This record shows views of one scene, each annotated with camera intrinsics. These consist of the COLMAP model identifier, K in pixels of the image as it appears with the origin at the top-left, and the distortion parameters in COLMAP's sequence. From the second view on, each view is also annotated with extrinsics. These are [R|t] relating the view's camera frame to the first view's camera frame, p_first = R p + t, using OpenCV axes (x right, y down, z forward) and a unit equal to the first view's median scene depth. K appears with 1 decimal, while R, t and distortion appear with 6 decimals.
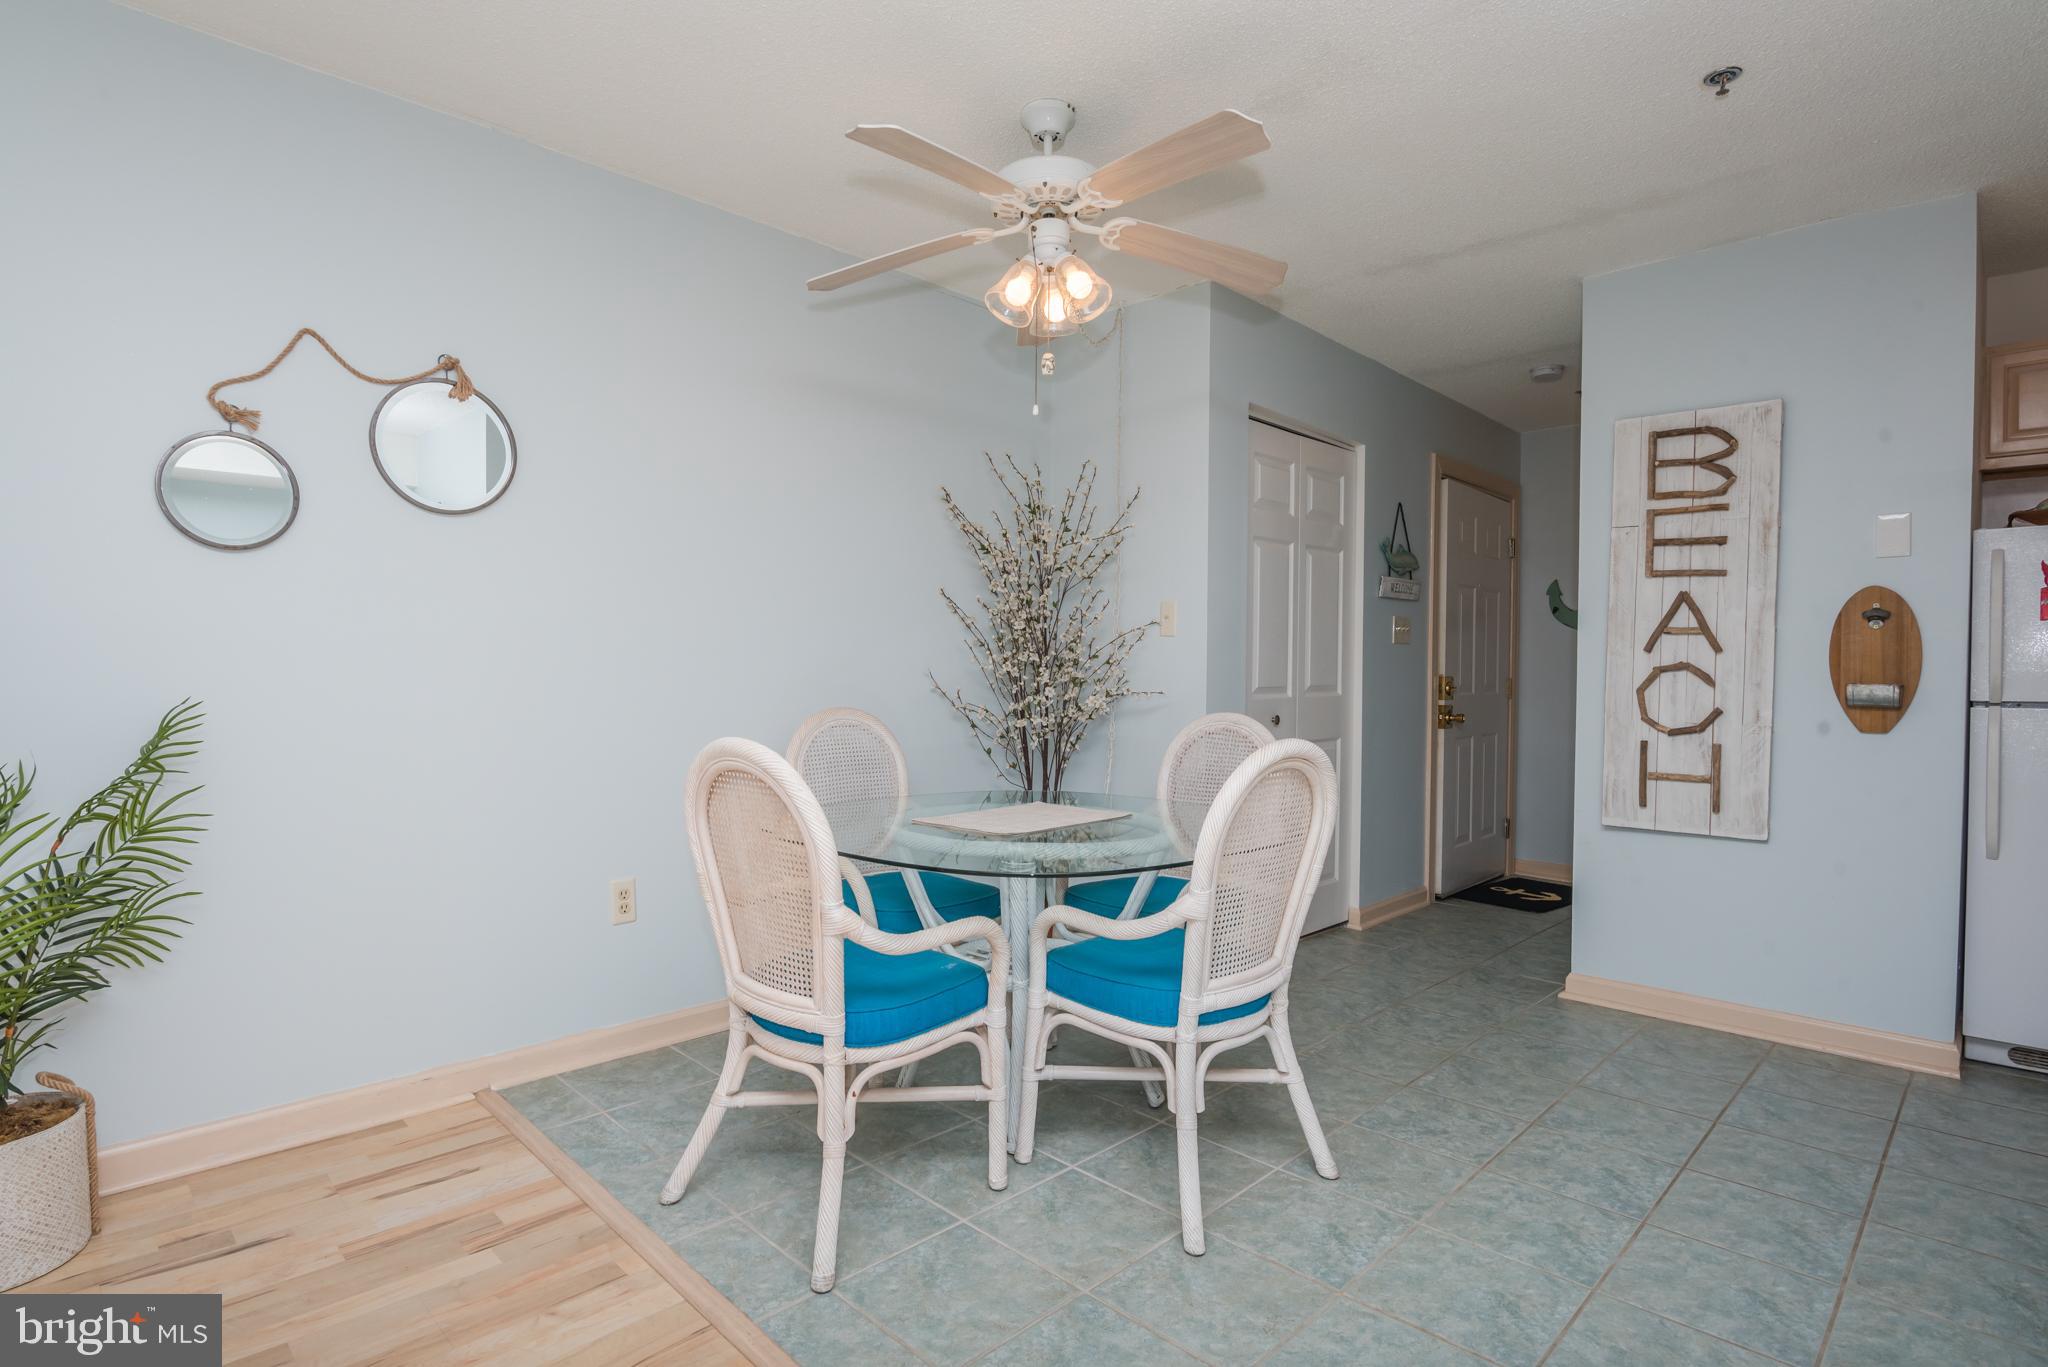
lens RADIAL K [[1031.9, 0, 1024.3], [0, 1031.9, 693.2], [0, 0, 1]] dist [-0.019745, -0.001071]
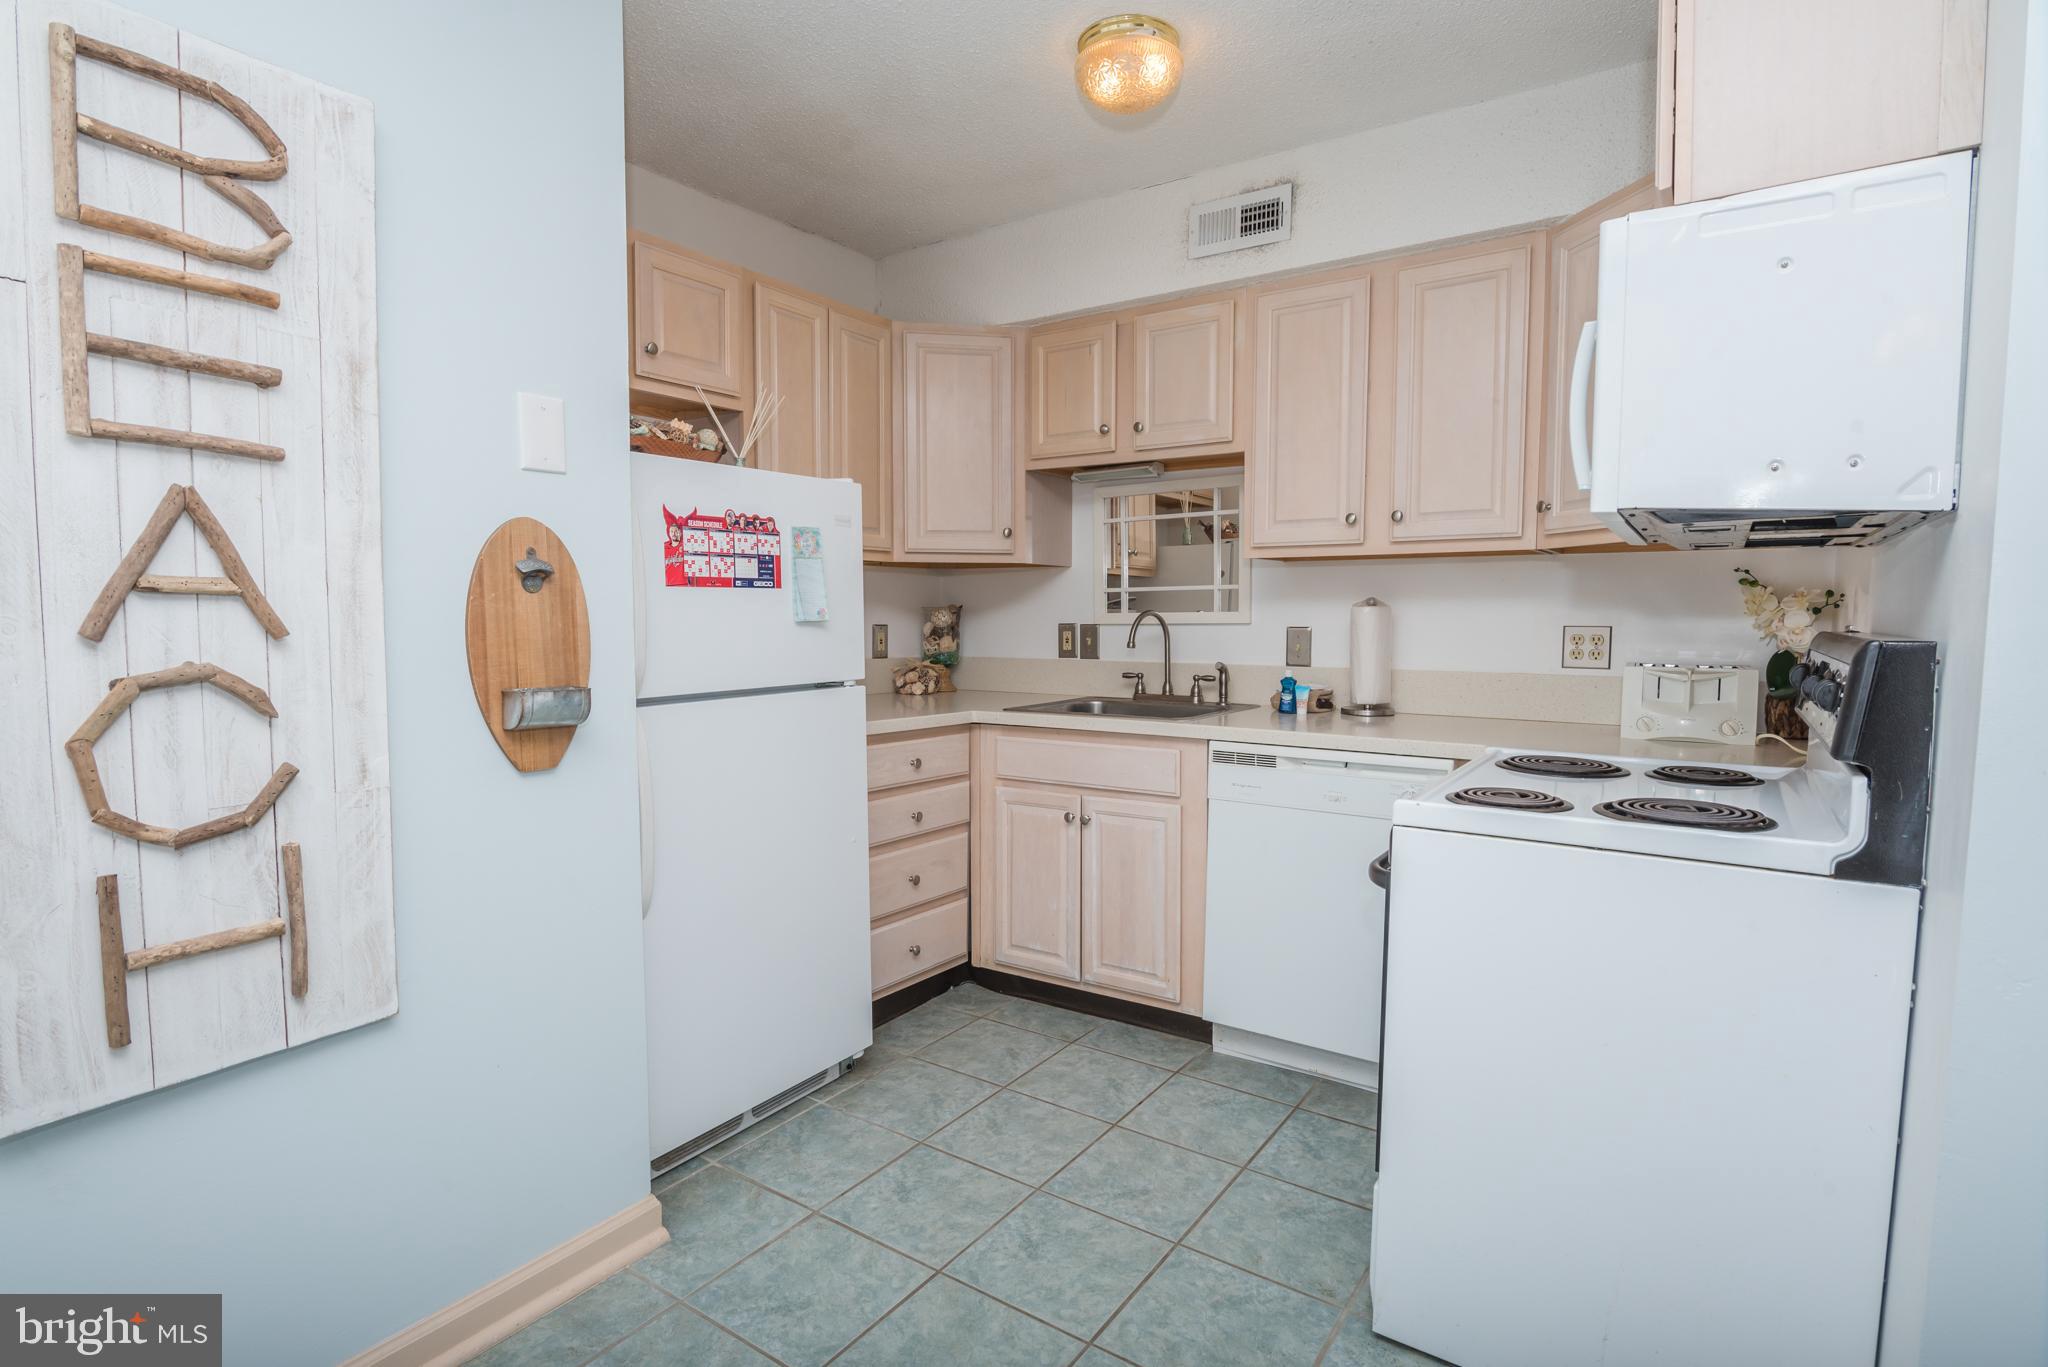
lens RADIAL K [[1013.8, 0, 1024.8], [0, 1013.8, 689.3], [0, 0, 1]] dist [-0.019615, -0.000783]
pose [[-0.176265, -0.085666, 0.980608, 0.202172], [0.019791, 0.995696, 0.090542, -0.051365], [-0.984144, 0.035366, -0.173811, 0.758992]]
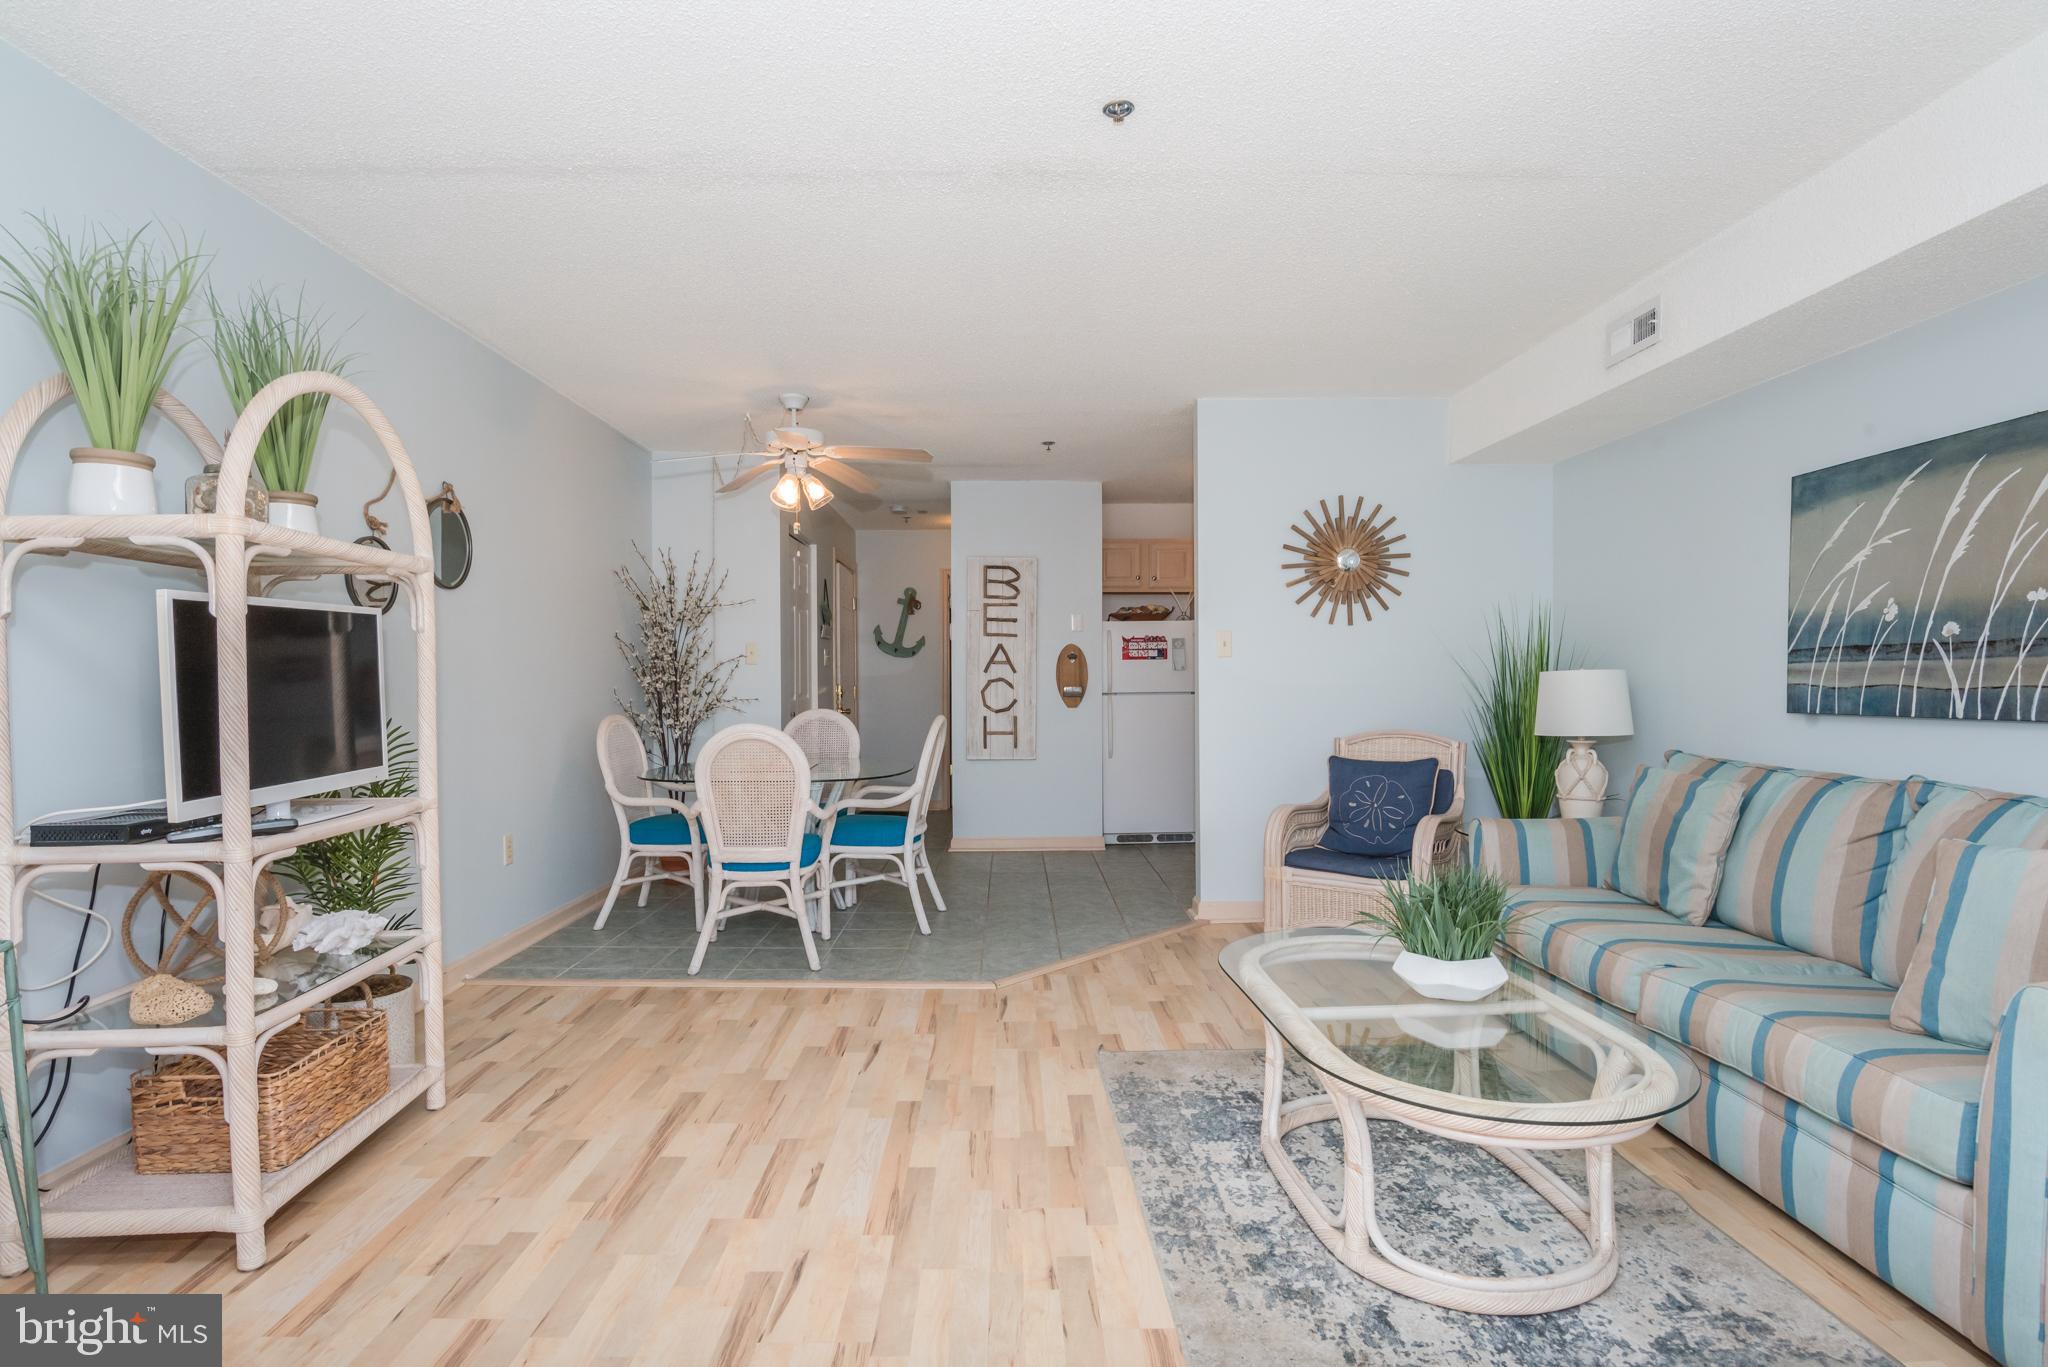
lens RADIAL K [[1019.3, 0, 1022.7], [0, 1019.3, 689.6], [0, 0, 1]] dist [-0.016473, -0.000187]
pose [[0.698088, -0.019346, 0.715751, -0.824296], [0.025932, 0.999662, 0.001728, -0.008266], [-0.715542, 0.017355, 0.698354, -0.489792]]
